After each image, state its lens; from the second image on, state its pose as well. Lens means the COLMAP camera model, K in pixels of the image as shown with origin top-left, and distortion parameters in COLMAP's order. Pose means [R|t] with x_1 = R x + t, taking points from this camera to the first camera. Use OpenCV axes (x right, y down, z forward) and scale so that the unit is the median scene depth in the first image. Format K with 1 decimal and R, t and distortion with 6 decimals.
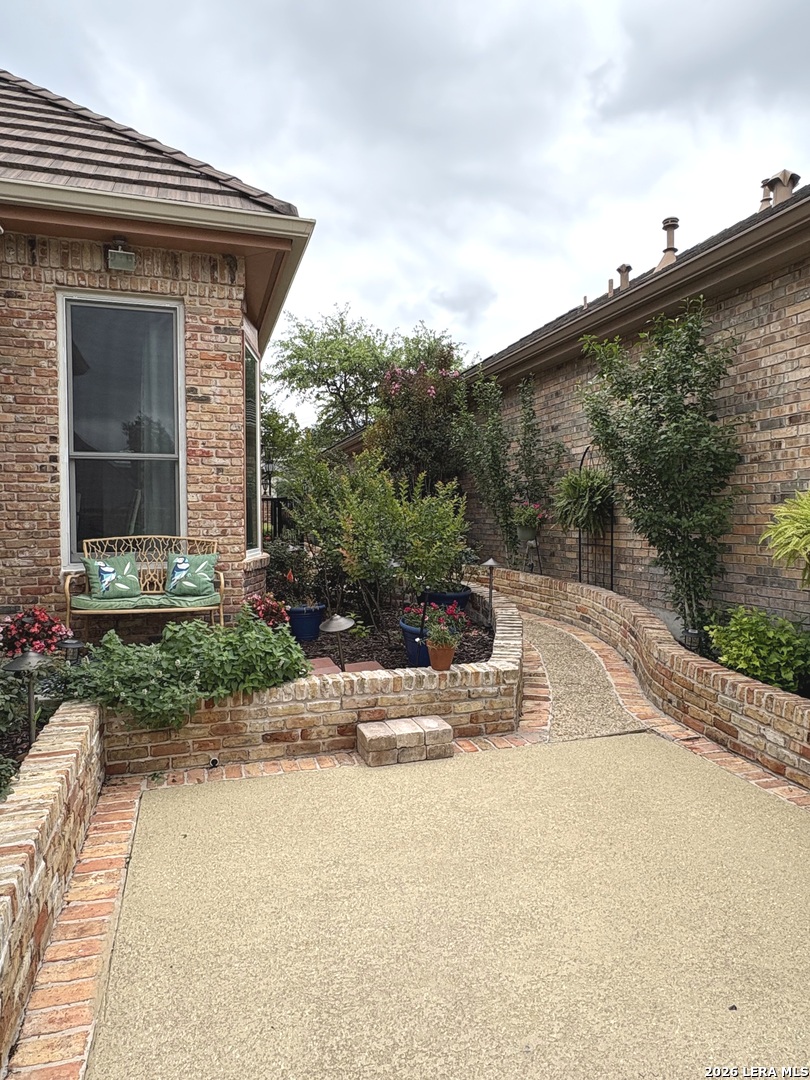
lens RADIAL K [[677.9, 0, 406.6], [0, 677.9, 542.0], [0, 0, 1]] dist [-0.004141, 0.005913]
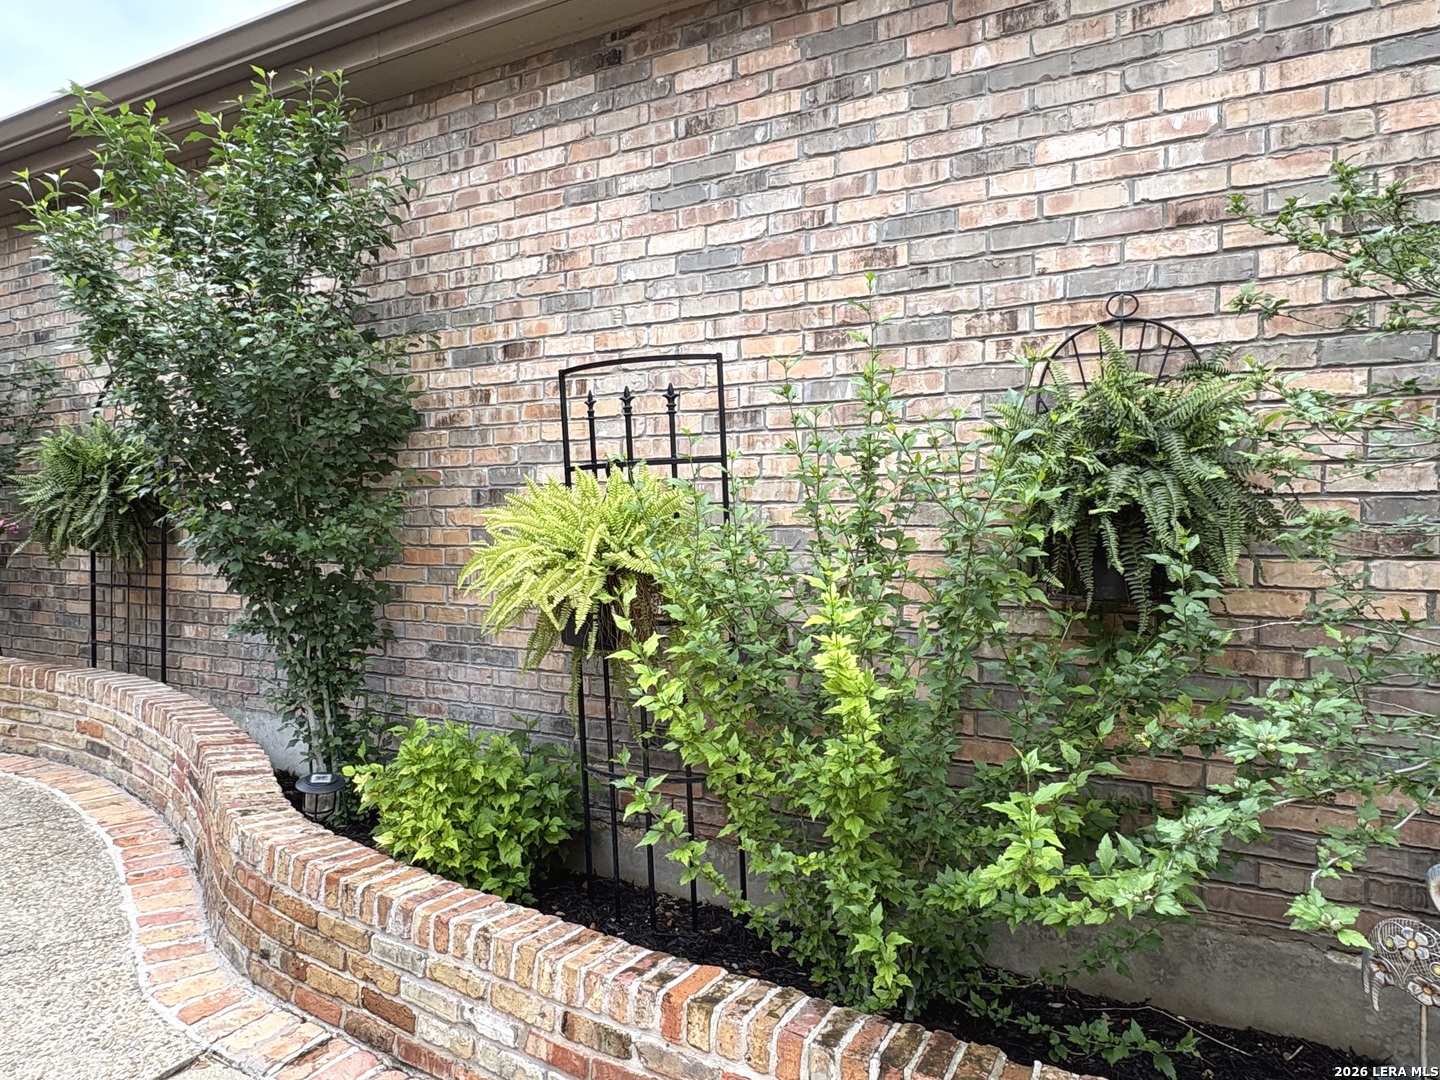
lens RADIAL K [[903.9, 0, 721.1], [0, 903.9, 541.6], [0, 0, 1]] dist [-0.004141, 0.005913]
pose [[0.708857, 0.007922, 0.705308, 0.177042], [0.011242, 0.999683, -0.022527, -0.011017], [-0.705263, 0.023897, 0.708543, 0.361847]]
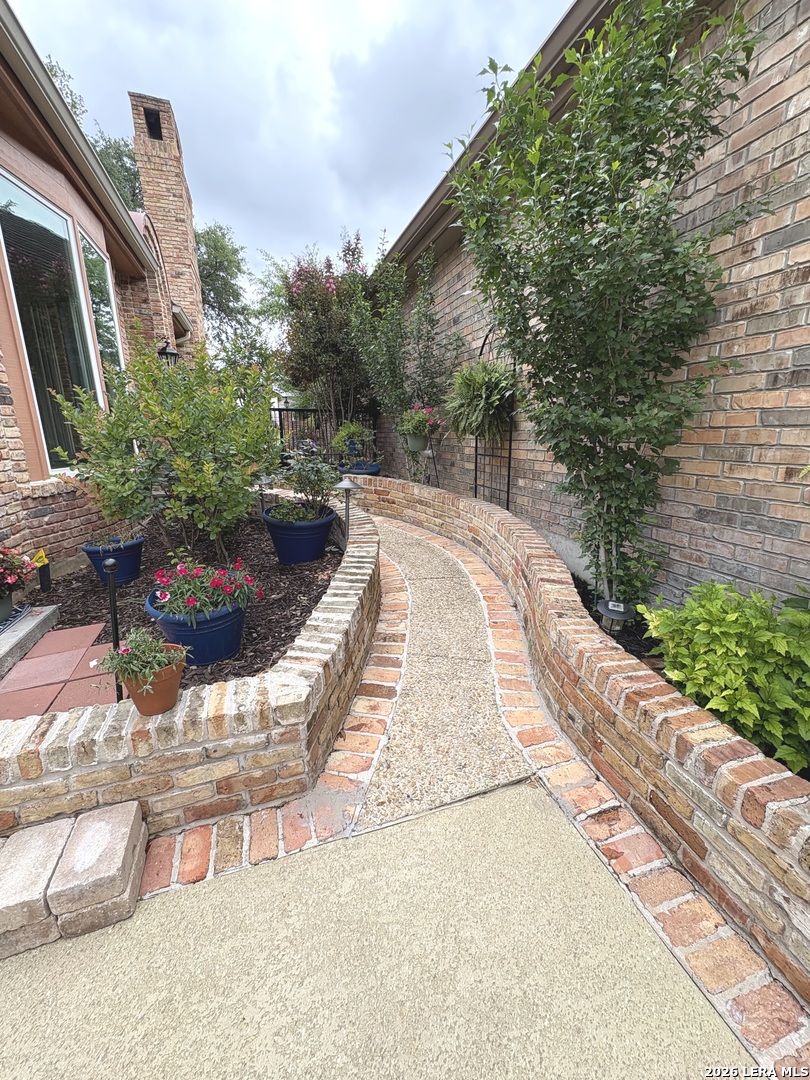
lens RADIAL K [[431.4, 0, 404.9], [0, 431.4, 540.5], [0, 0, 1]] dist [-0.000668, 0.000201]
pose [[0.999755, -0.013822, 0.017313, 0.217468], [0.009792, 0.976707, 0.214353, -0.012301], [-0.019872, -0.214130, 0.976603, 0.613104]]
